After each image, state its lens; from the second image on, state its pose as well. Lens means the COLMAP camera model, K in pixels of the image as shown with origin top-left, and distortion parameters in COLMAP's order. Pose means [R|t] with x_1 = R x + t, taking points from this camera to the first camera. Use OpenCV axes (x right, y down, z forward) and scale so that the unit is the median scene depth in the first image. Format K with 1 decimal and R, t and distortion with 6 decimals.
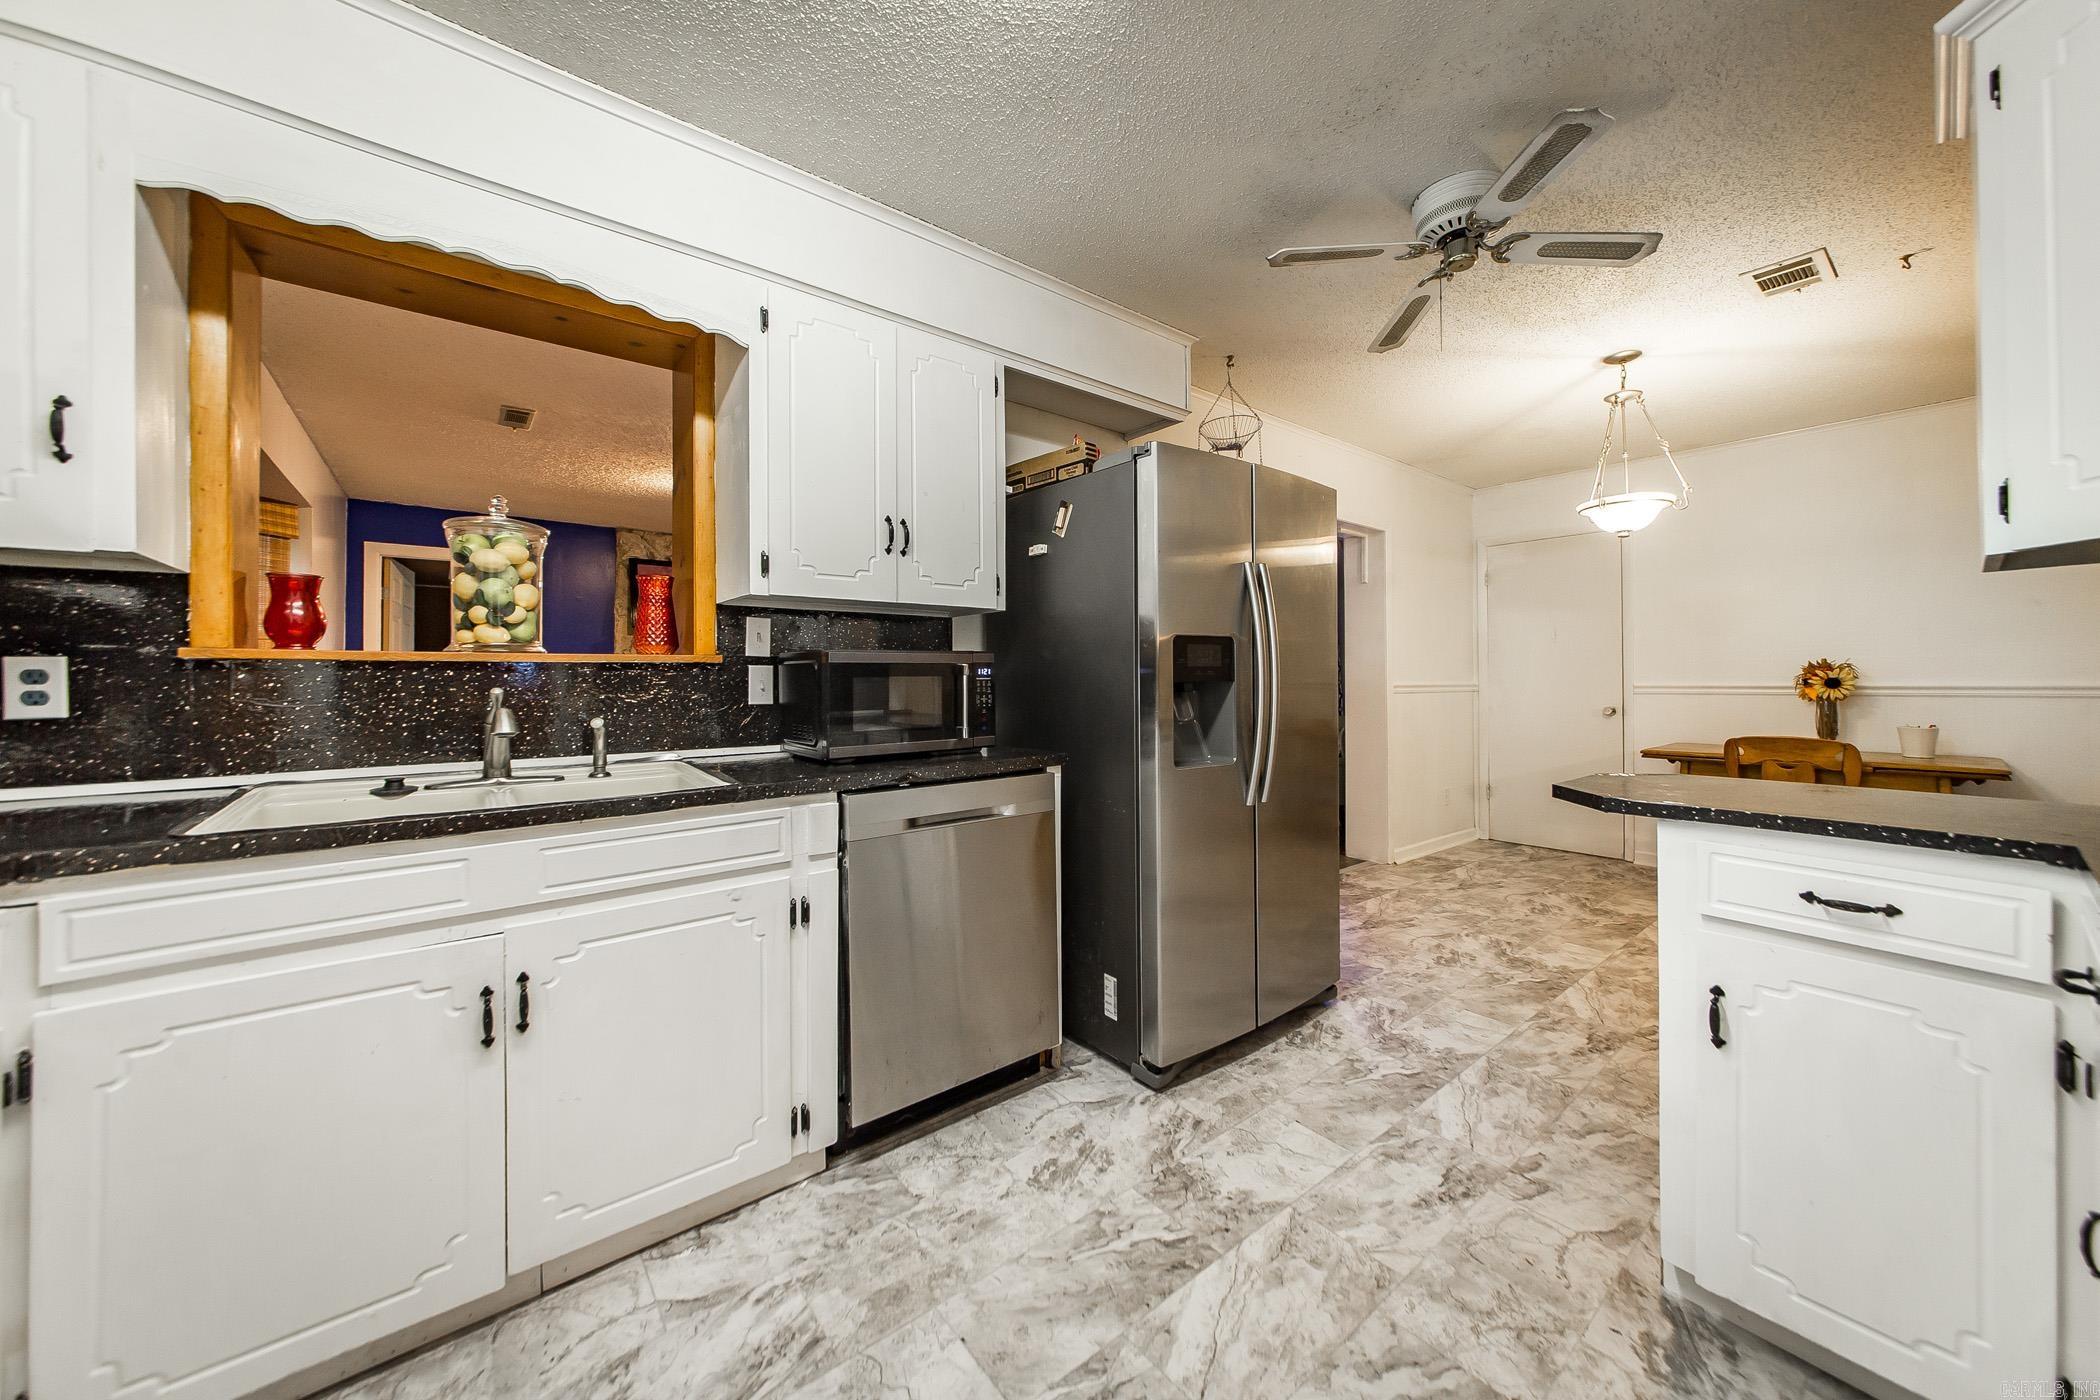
lens RADIAL K [[755.2, 0, 1039.7], [0, 755.2, 689.2], [0, 0, 1]] dist [0.005470, -0.000018]
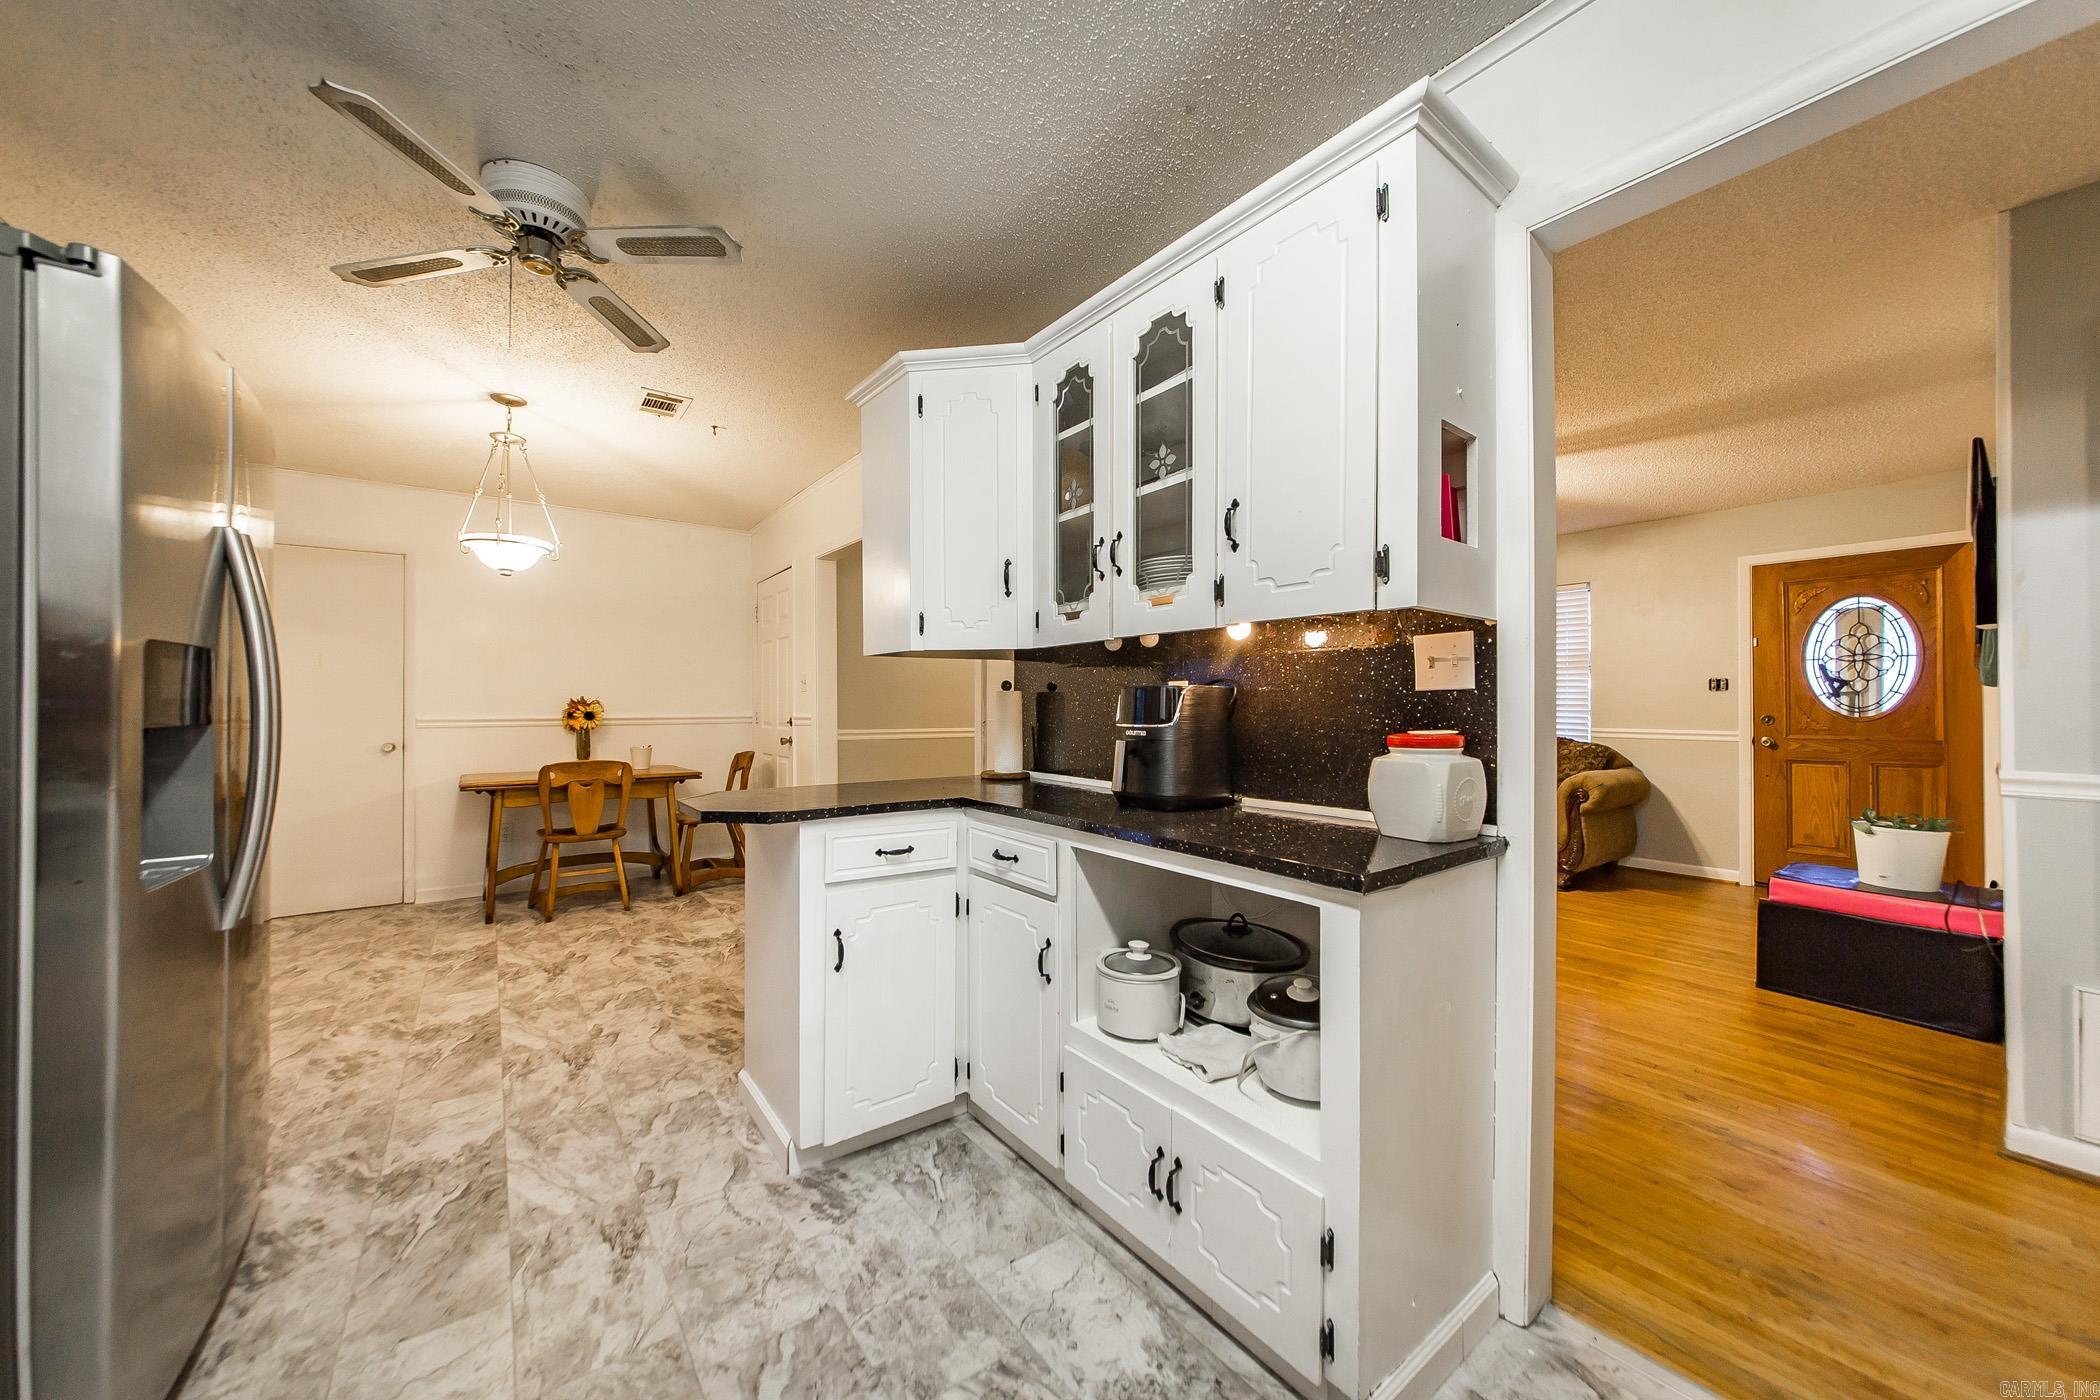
lens RADIAL K [[750.1, 0, 1060.9], [0, 750.1, 716.0], [0, 0, 1]] dist [-0.006353, -0.000198]
pose [[0.016962, -0.008631, 0.999819, -0.339830], [0.013752, 0.999870, 0.008399, -0.013435], [-0.999762, 0.013607, 0.017078, 0.355545]]
